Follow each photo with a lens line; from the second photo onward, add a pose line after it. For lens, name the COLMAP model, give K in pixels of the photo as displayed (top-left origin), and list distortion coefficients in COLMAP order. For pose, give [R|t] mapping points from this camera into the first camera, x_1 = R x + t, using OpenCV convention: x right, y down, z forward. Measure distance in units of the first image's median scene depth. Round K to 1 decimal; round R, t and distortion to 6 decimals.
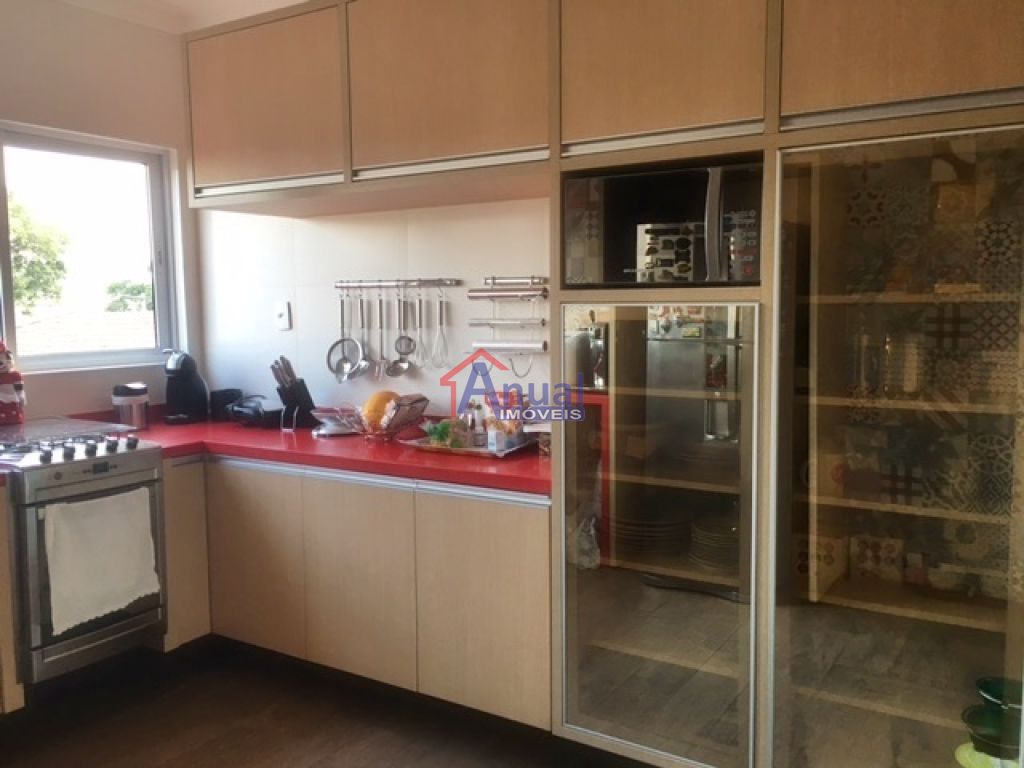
lens RADIAL K [[869.9, 0, 512.0], [0, 869.9, 384.0], [0, 0, 1]] dist [0.078611, -0.101142]
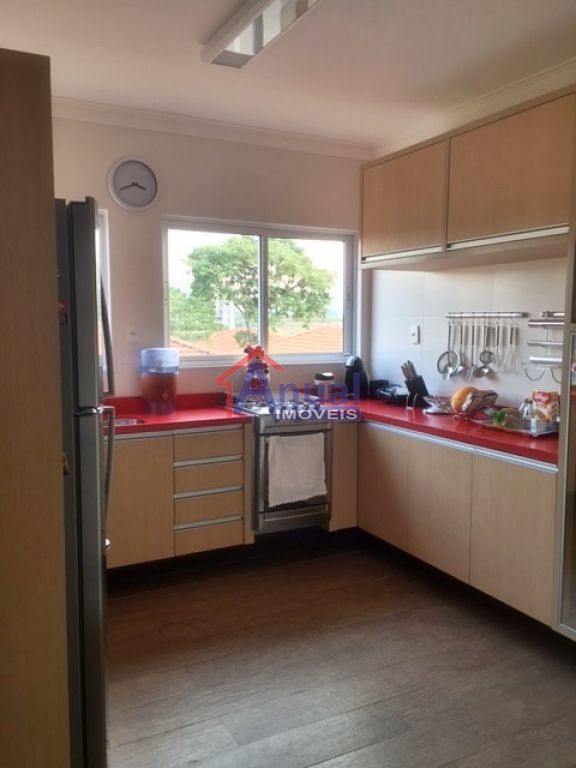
lens RADIAL K [[652.4, 0, 288.0], [0, 652.4, 384.0], [0, 0, 1]] dist [0.078611, -0.101142]
pose [[0.860184, 0.063387, -0.506029, 0.152661], [-0.061629, 0.997894, 0.020237, -0.000380], [0.506246, 0.013778, 0.862279, -0.127933]]
